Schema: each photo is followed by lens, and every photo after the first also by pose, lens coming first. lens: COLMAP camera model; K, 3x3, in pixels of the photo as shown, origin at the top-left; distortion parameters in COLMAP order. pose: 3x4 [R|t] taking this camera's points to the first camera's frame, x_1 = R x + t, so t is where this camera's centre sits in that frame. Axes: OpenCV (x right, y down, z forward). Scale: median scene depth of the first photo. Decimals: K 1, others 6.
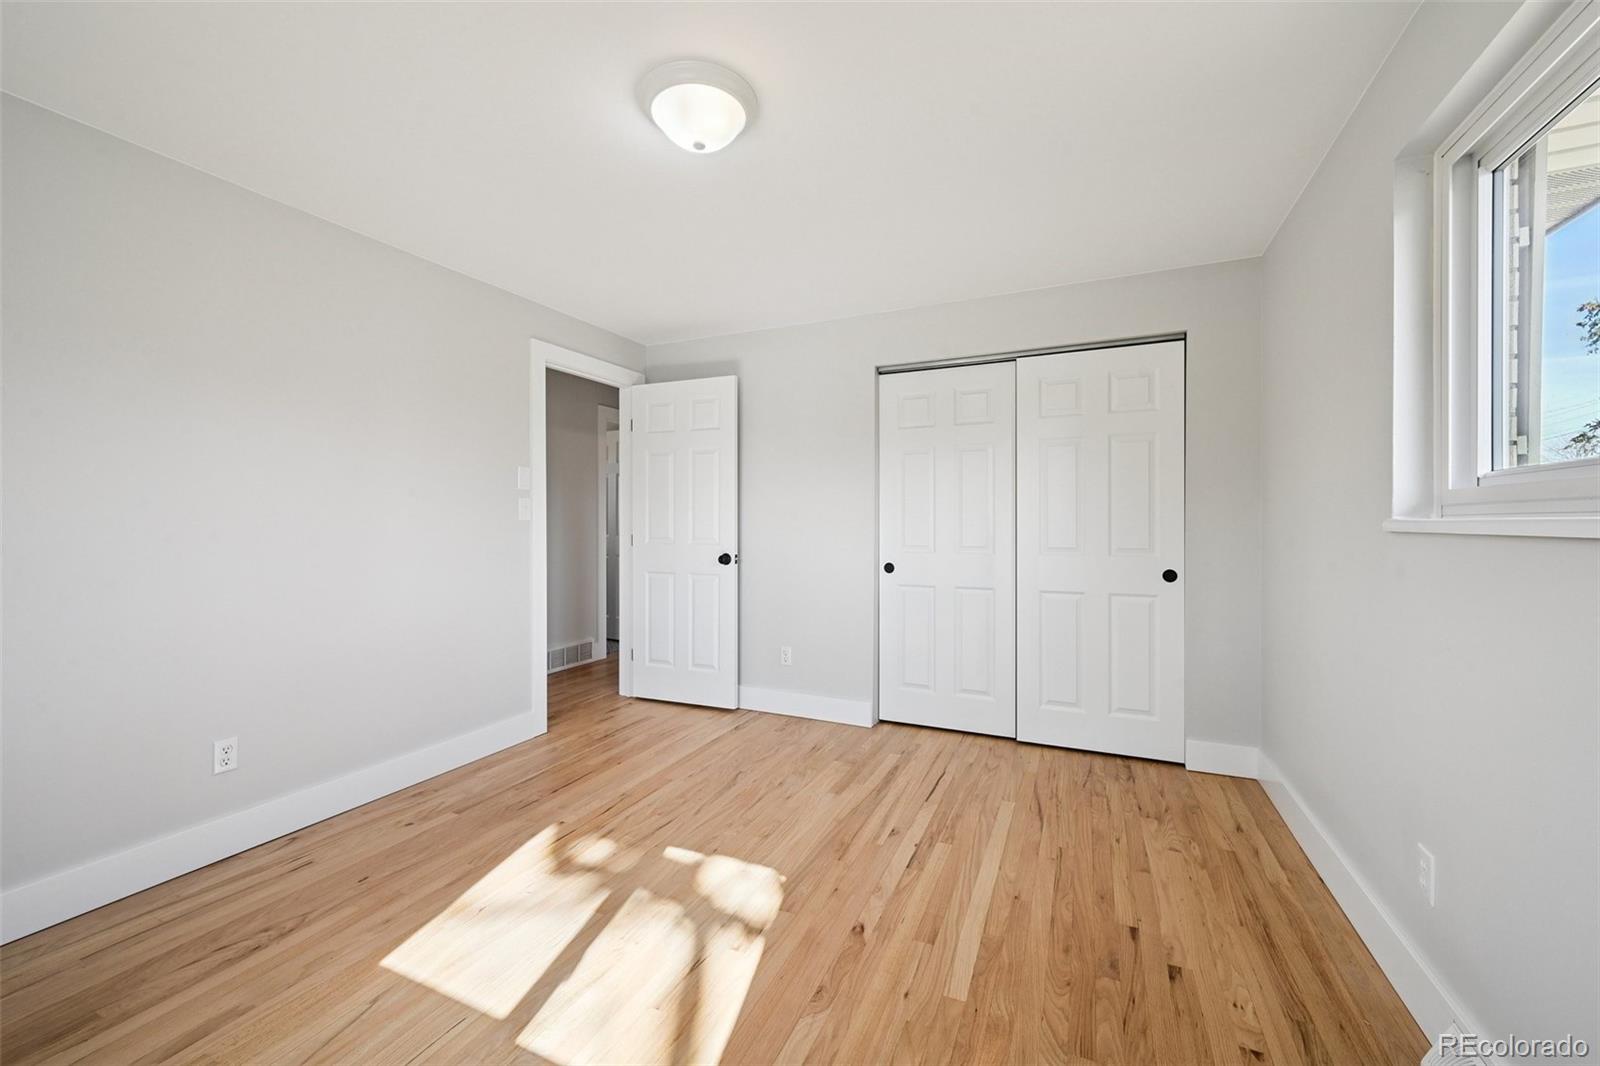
lens RADIAL K [[632.3, 0, 800.0], [0, 632.3, 533.0], [0, 0, 1]] dist [-0.001391, 0.000257]
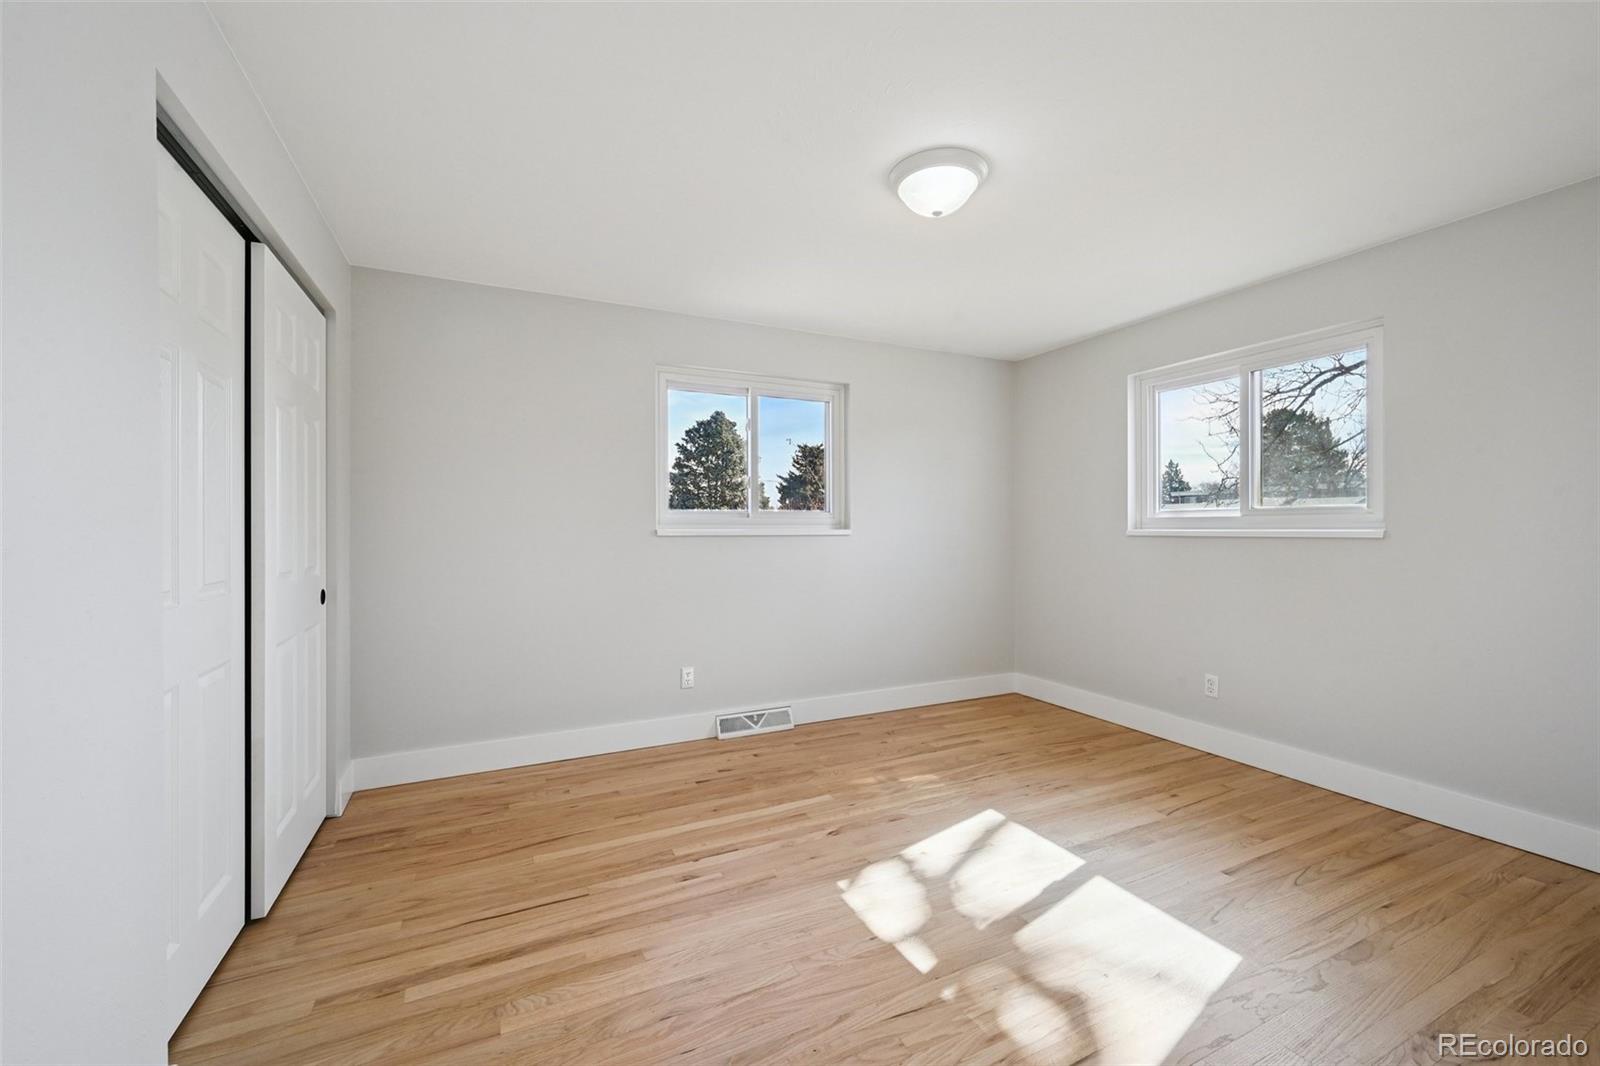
lens RADIAL K [[632.3, 0, 800.0], [0, 632.3, 533.0], [0, 0, 1]] dist [-0.001391, 0.000257]
pose [[-0.770334, 0.005246, 0.637619, -0.613236], [0.011823, 0.999912, 0.006057, -0.018037], [-0.637531, 0.012205, -0.770328, 1.785231]]
